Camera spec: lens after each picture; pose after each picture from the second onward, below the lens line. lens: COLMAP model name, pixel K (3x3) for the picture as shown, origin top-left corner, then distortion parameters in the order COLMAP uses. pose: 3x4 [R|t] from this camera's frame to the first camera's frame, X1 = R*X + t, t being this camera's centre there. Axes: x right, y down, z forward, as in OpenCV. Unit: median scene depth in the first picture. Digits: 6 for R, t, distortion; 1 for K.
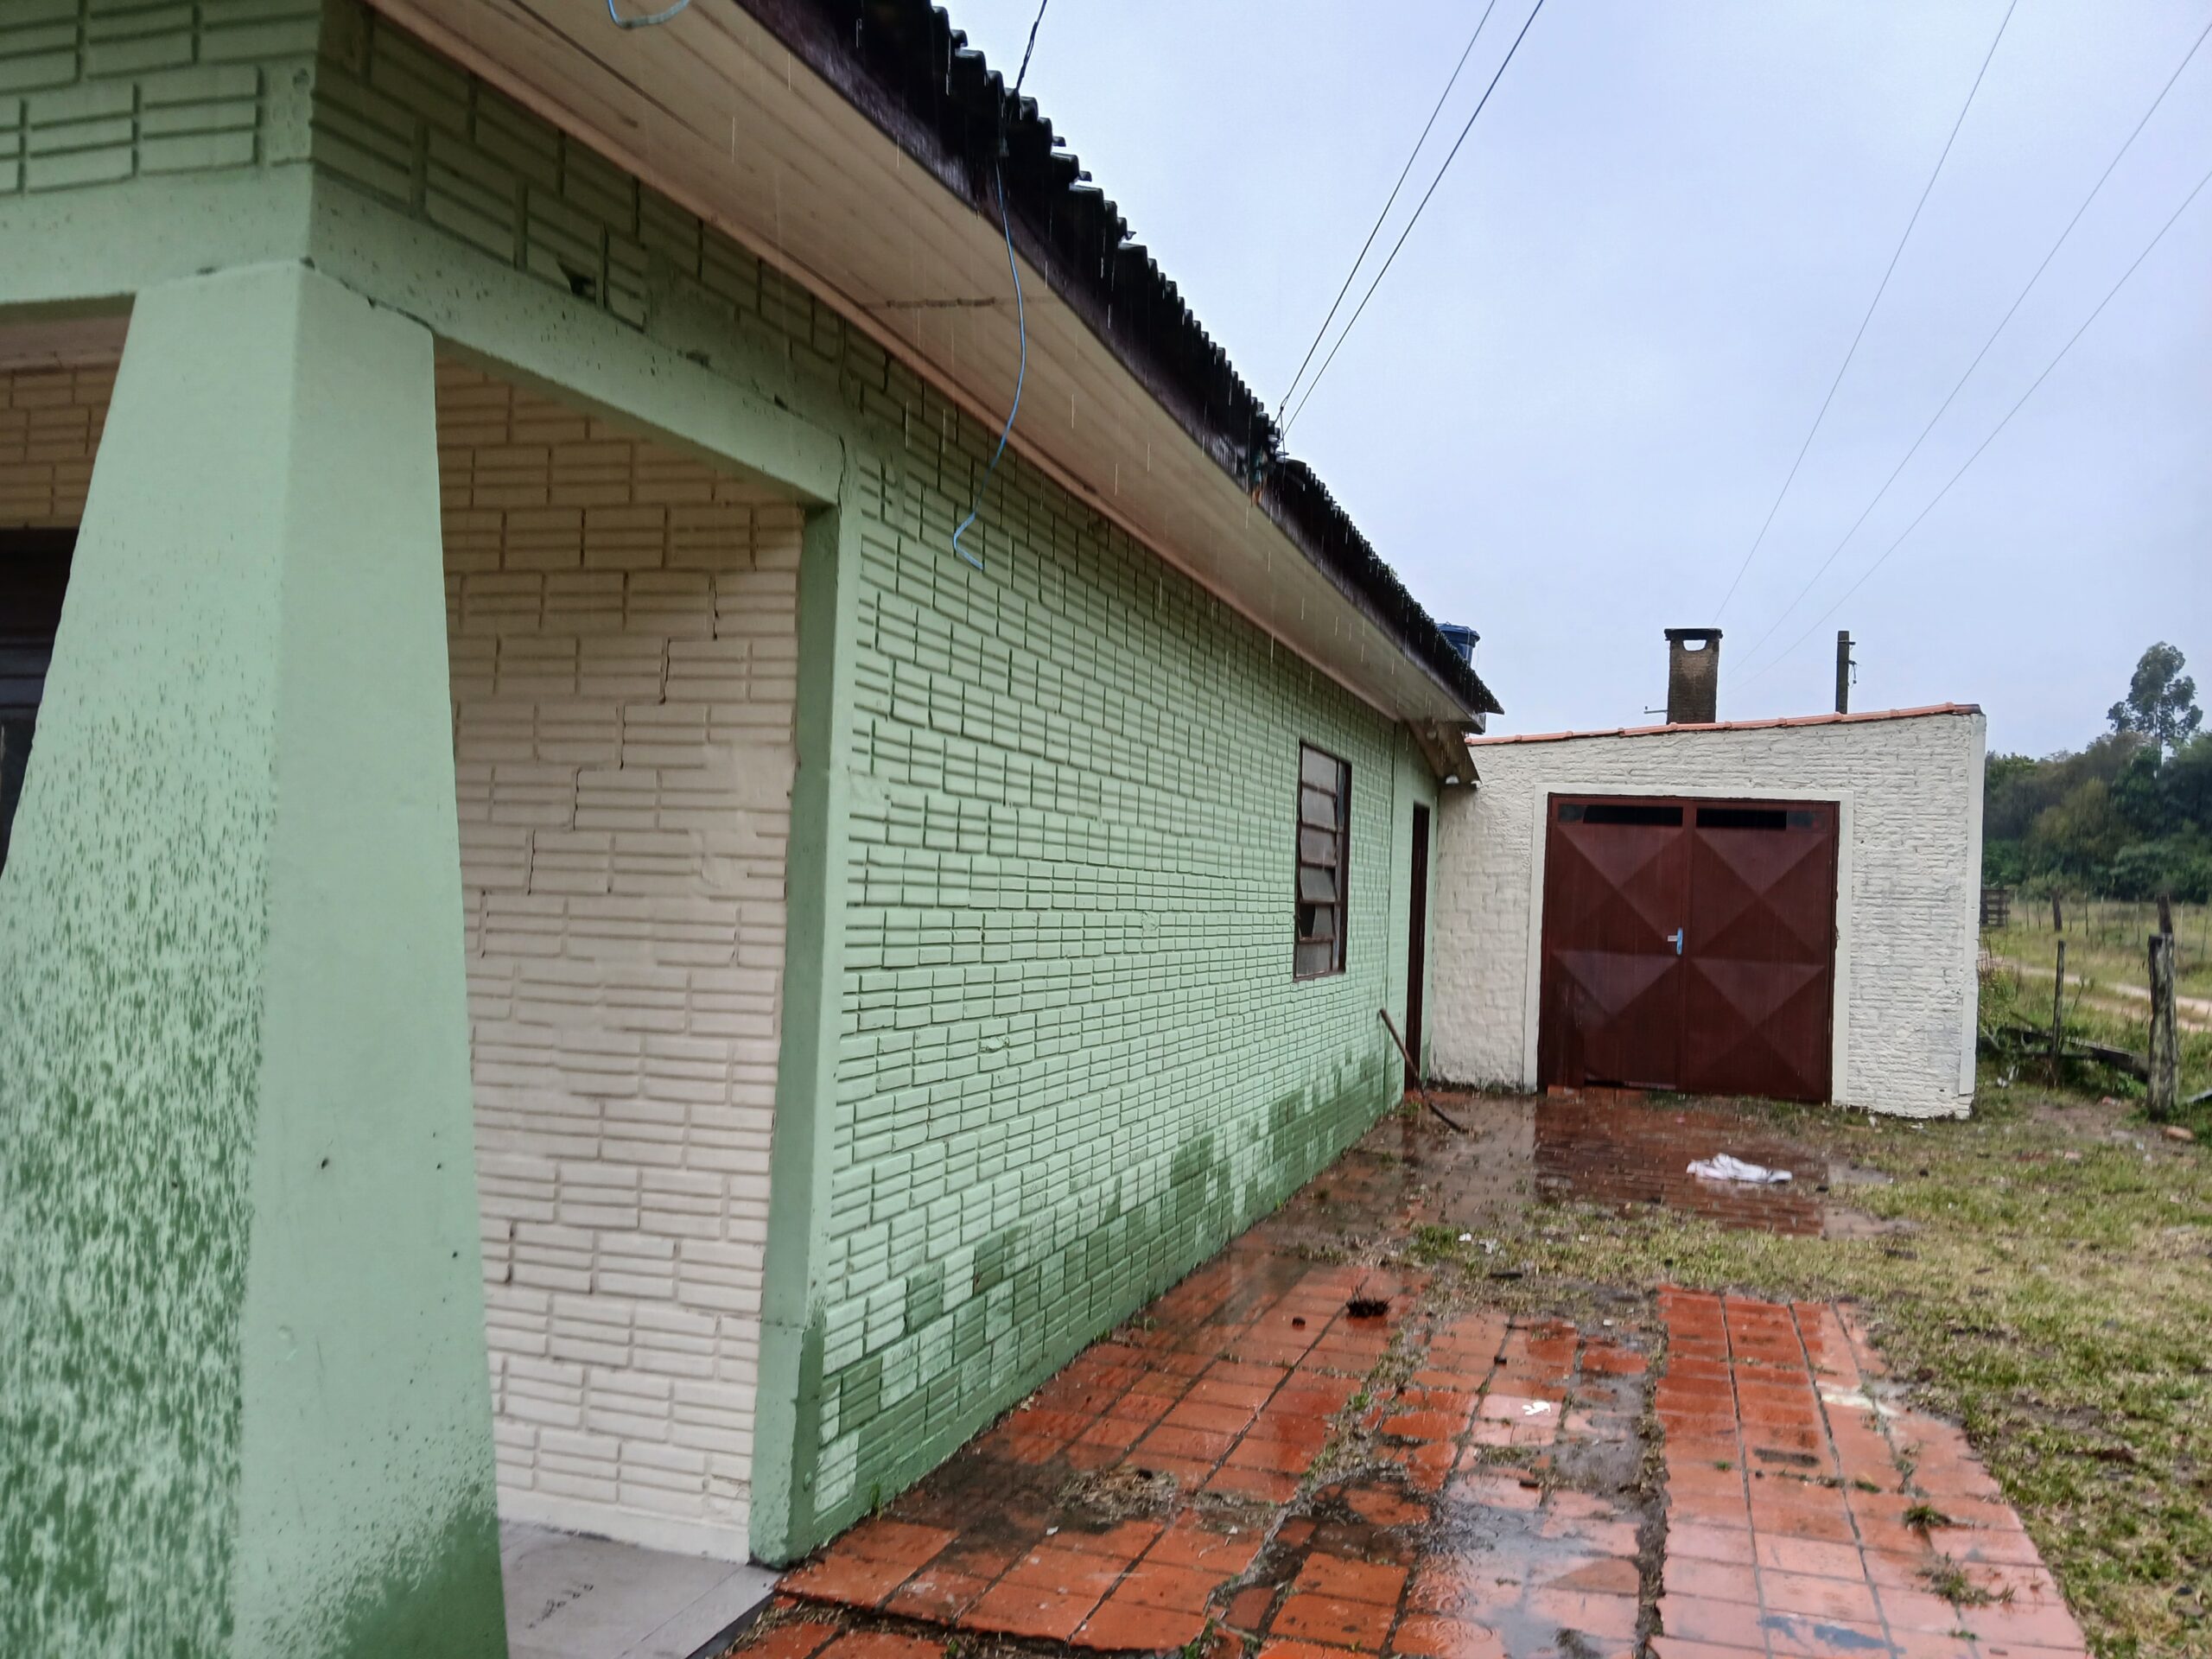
lens RADIAL K [[1713.6, 0, 1131.2], [0, 1713.6, 838.5], [0, 0, 1]] dist [0.141531, -0.286163]
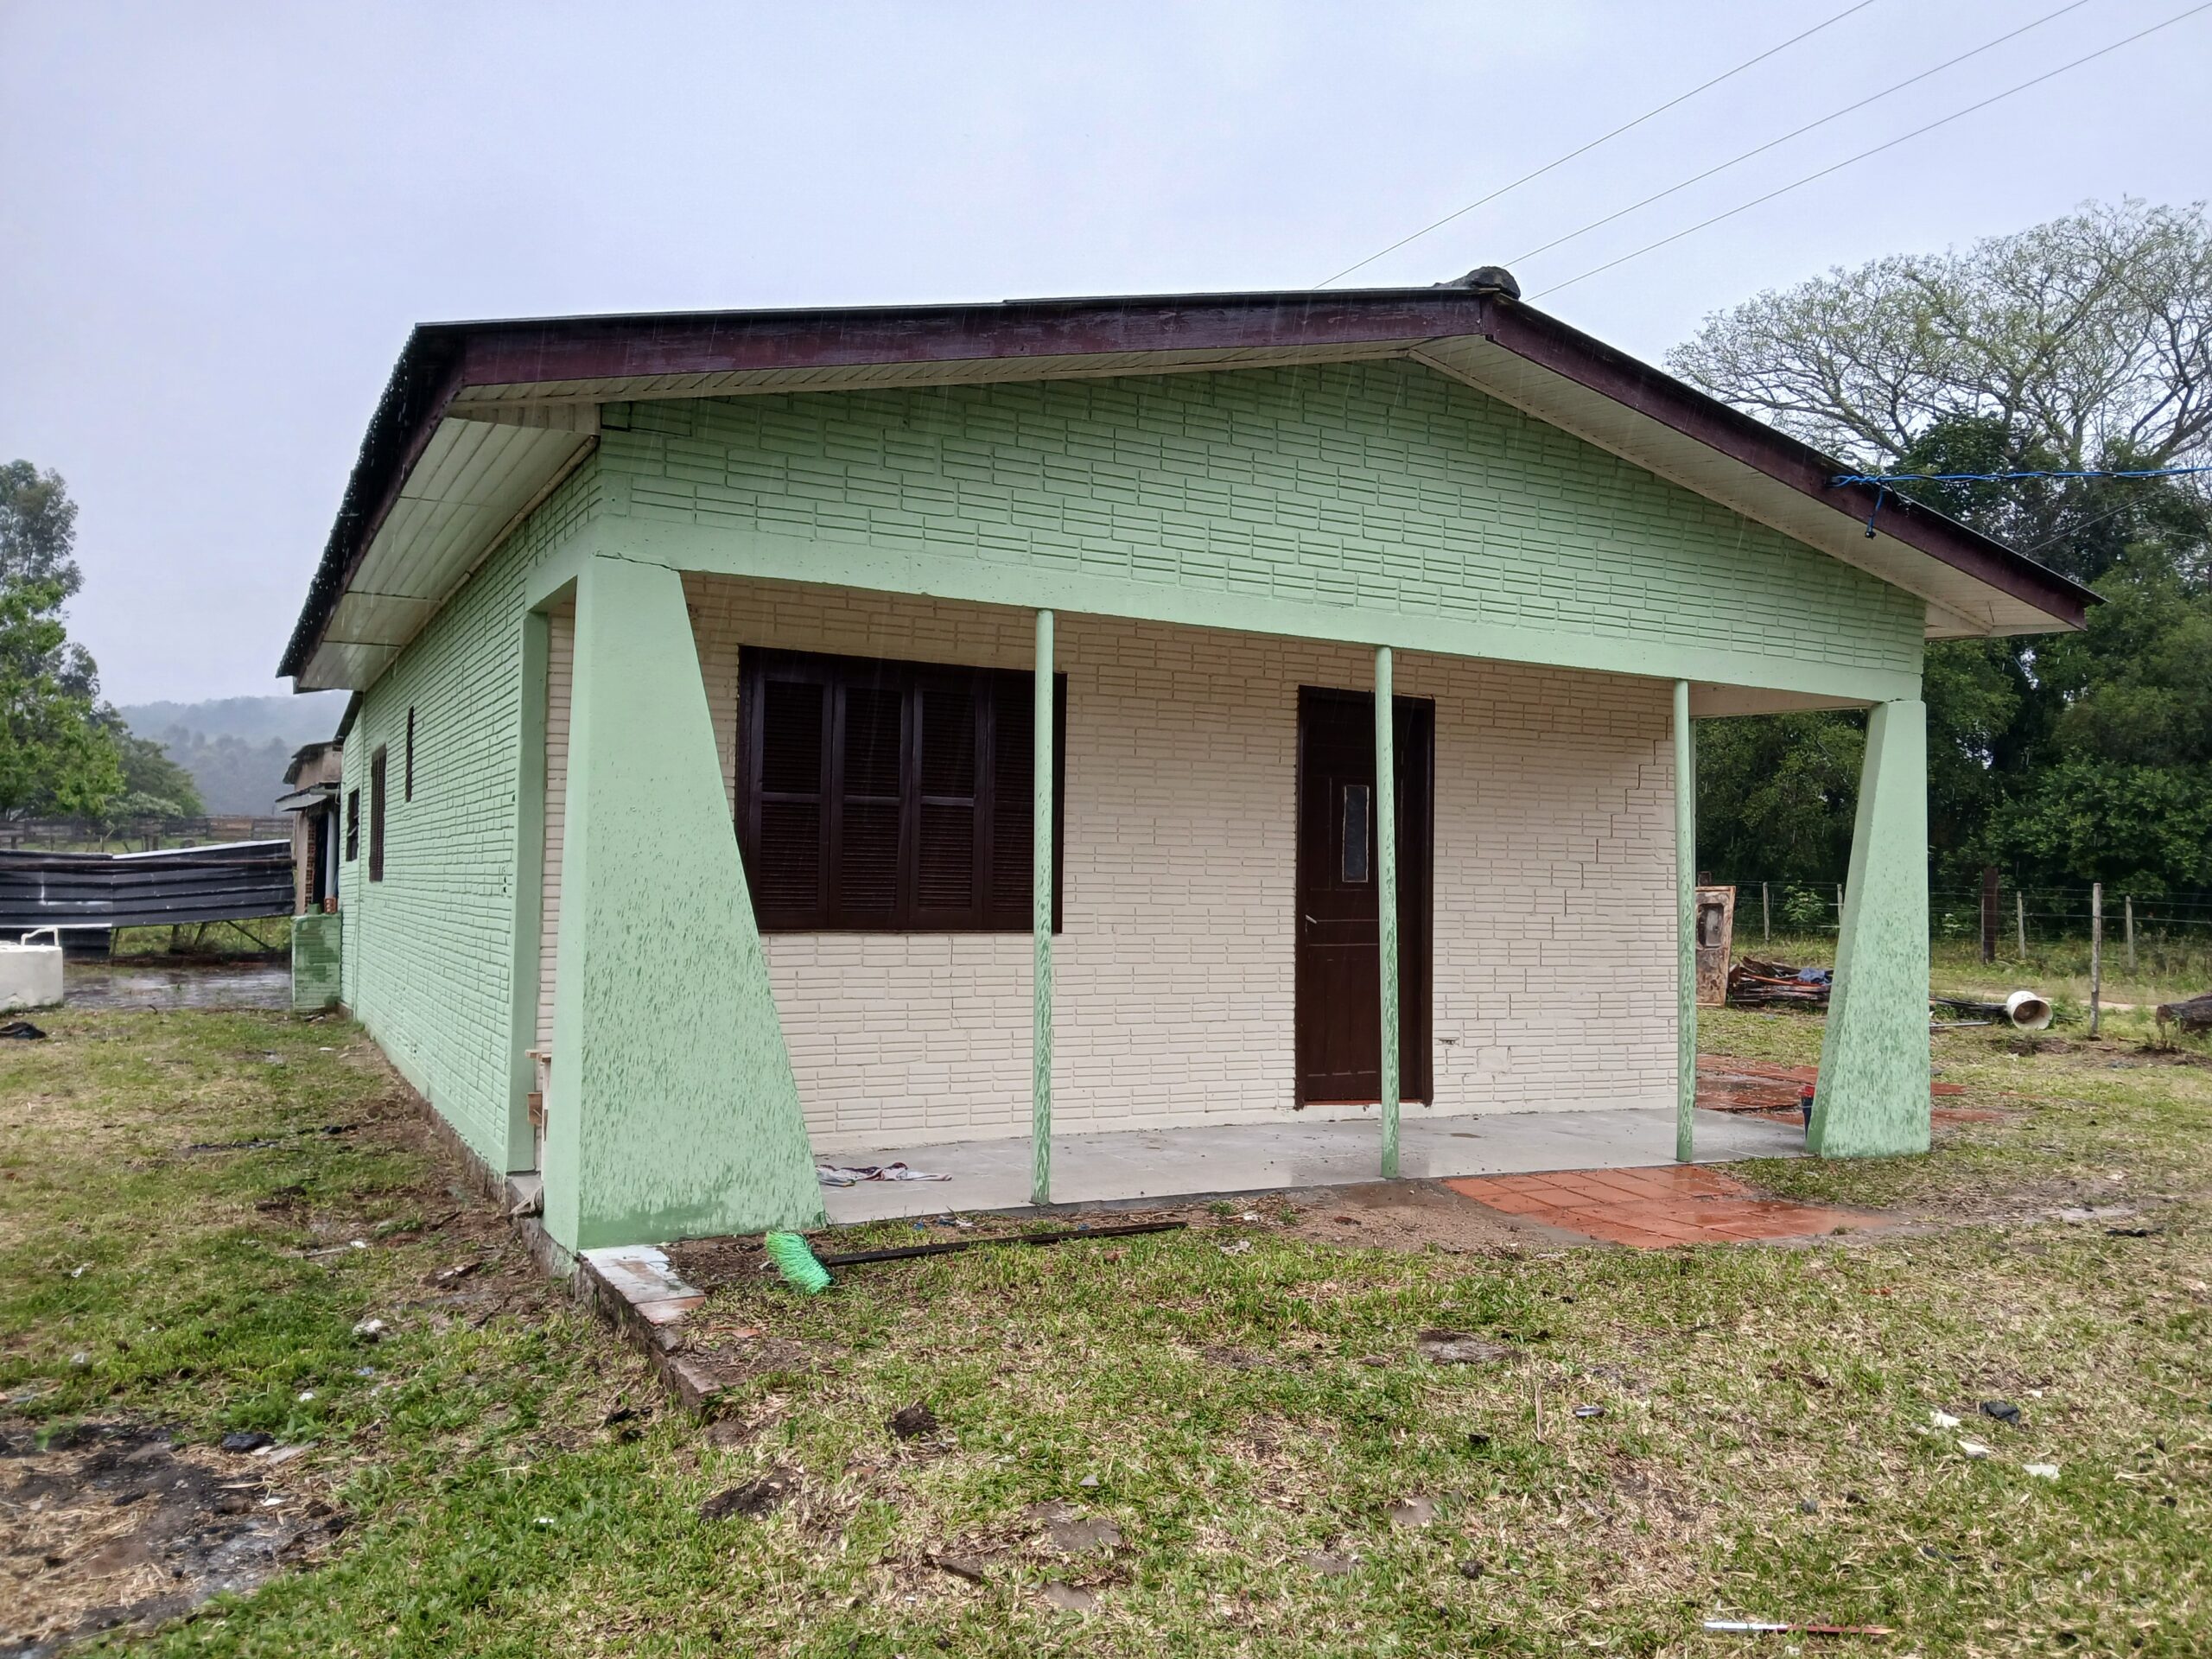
lens RADIAL K [[1713.6, 0, 1131.2], [0, 1713.6, 838.5], [0, 0, 1]] dist [0.141531, -0.286163]
pose [[0.701256, -0.007564, 0.712870, -2.585771], [-0.016294, 0.999512, 0.026634, -0.059657], [-0.712724, -0.030292, 0.700791, -0.268300]]
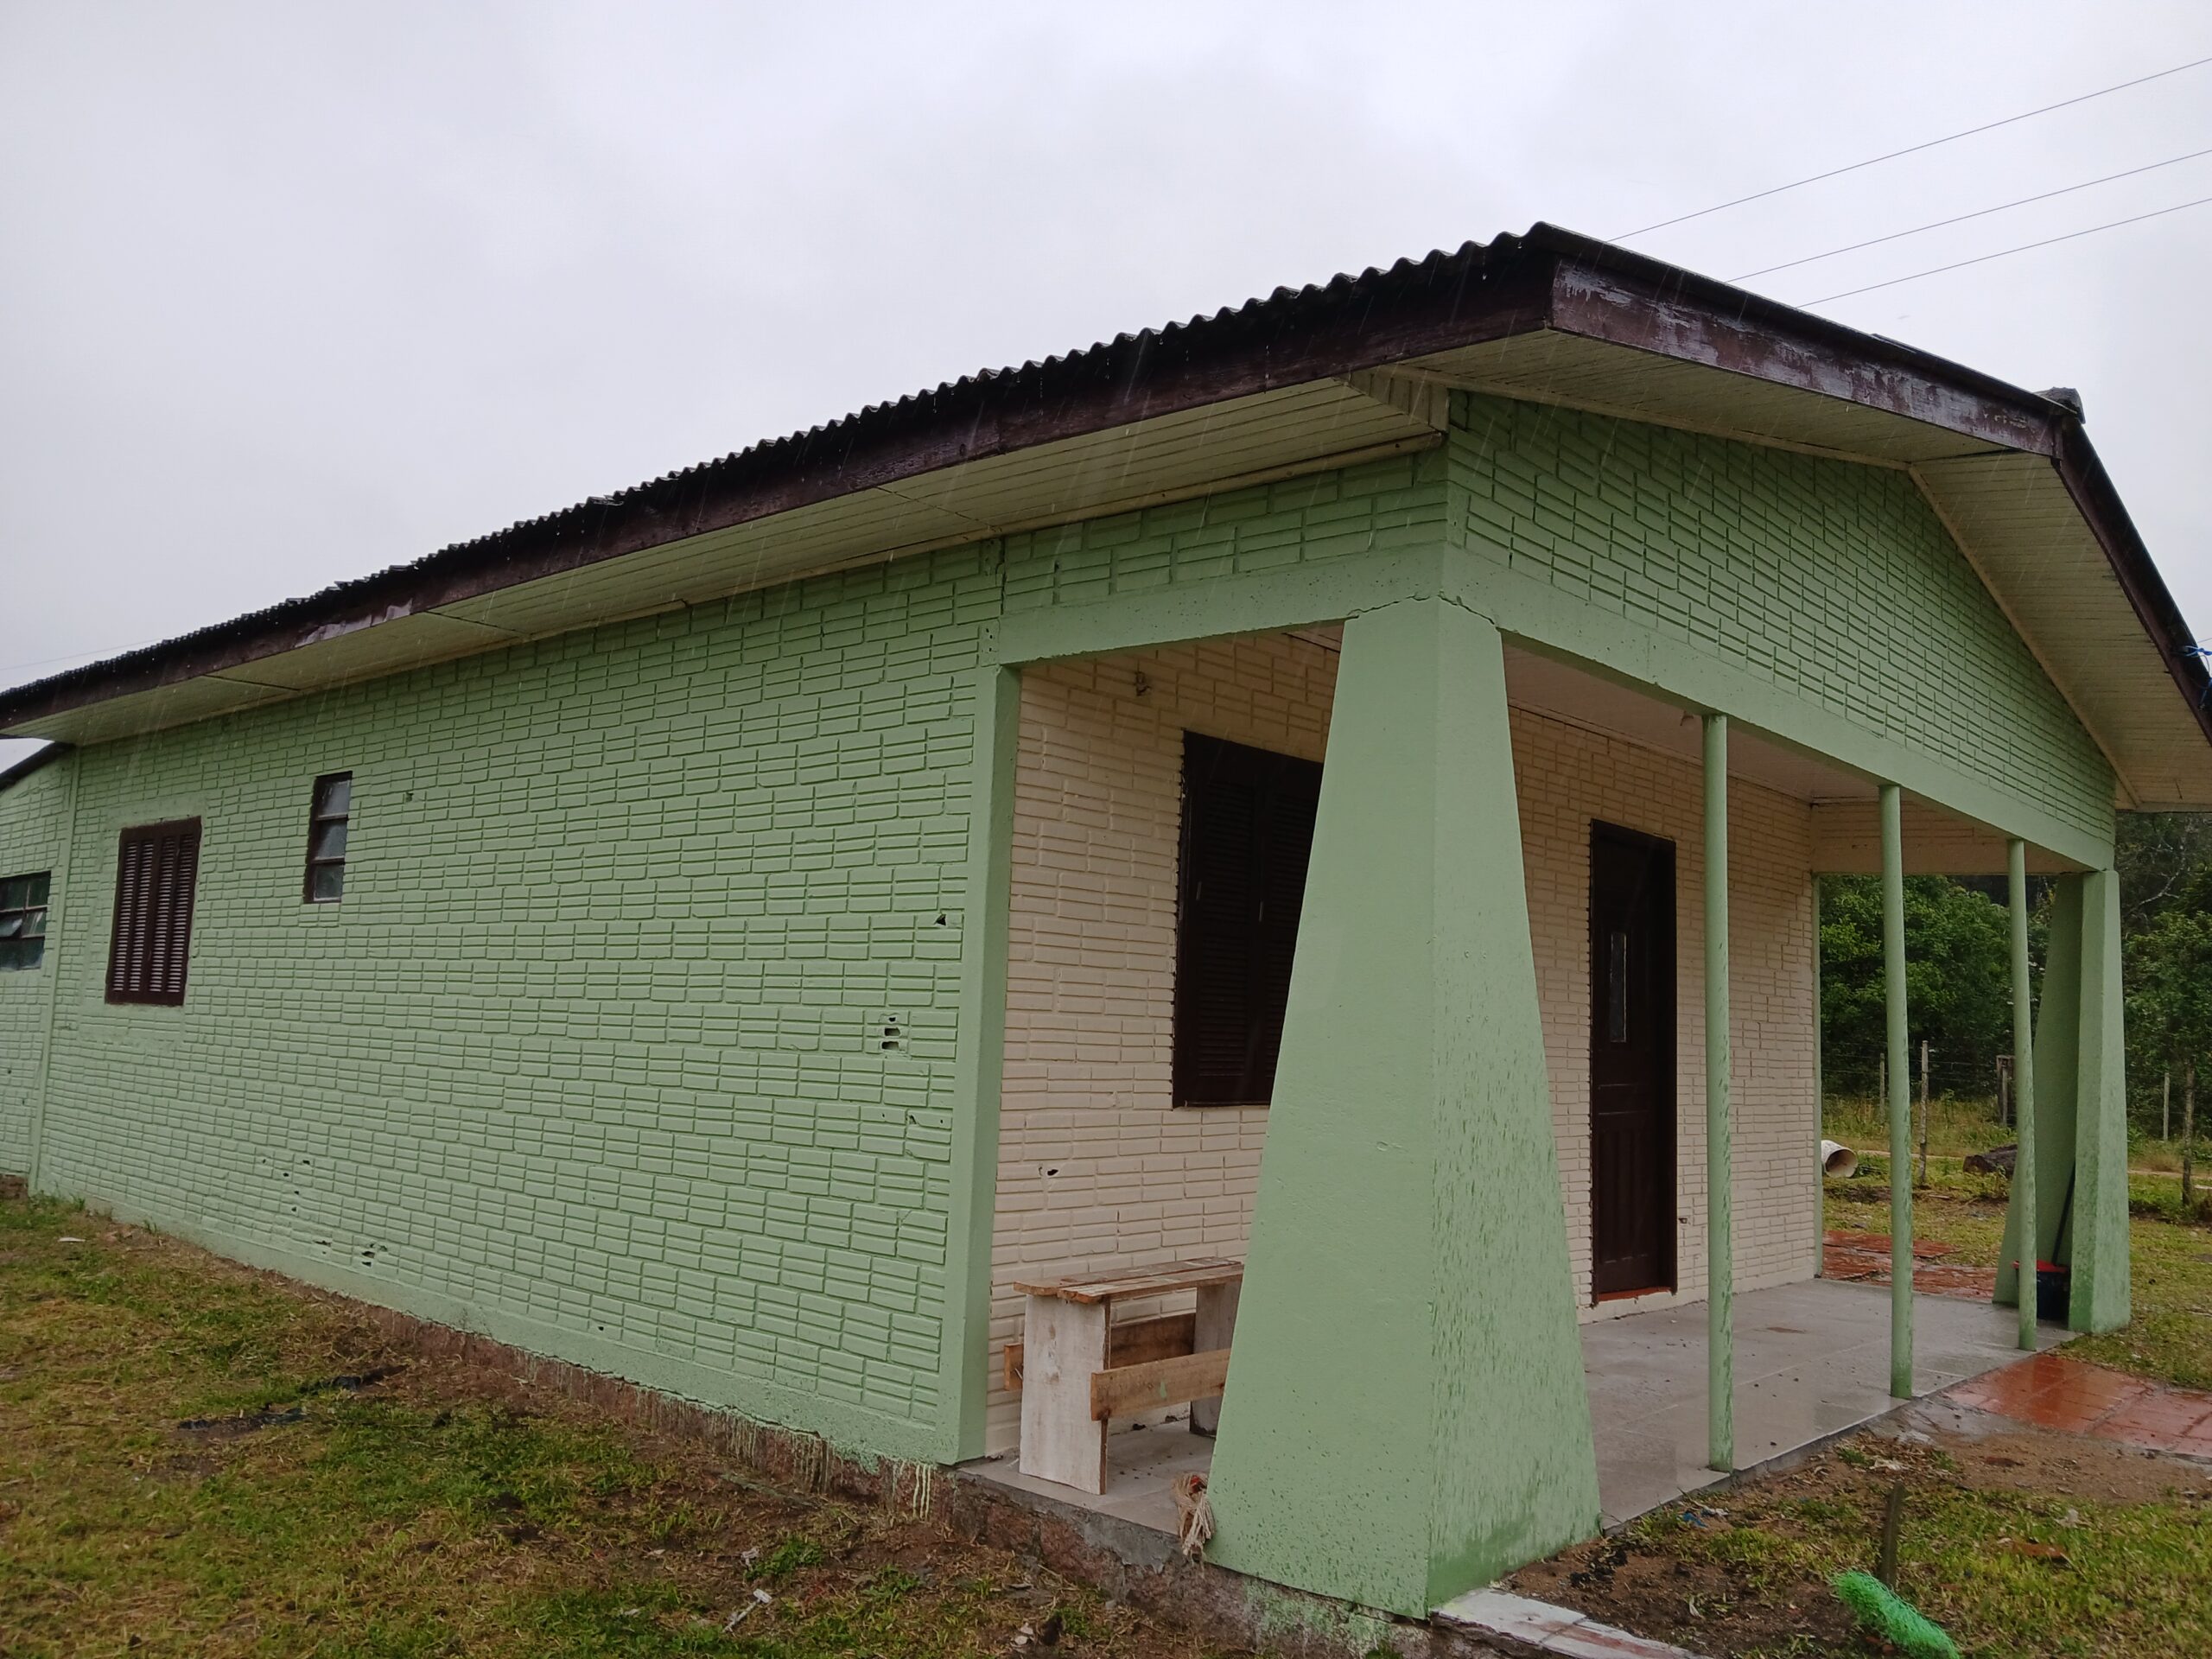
lens RADIAL K [[1711.4, 0, 1106.0], [0, 1711.4, 829.5], [0, 0, 1]] dist [-0.004894, -0.002214]
pose [[0.418130, 0.079490, 0.904903, -2.856443], [-0.051113, 0.996645, -0.063931, -0.035857], [-0.906948, -0.019521, 0.420790, 0.835740]]
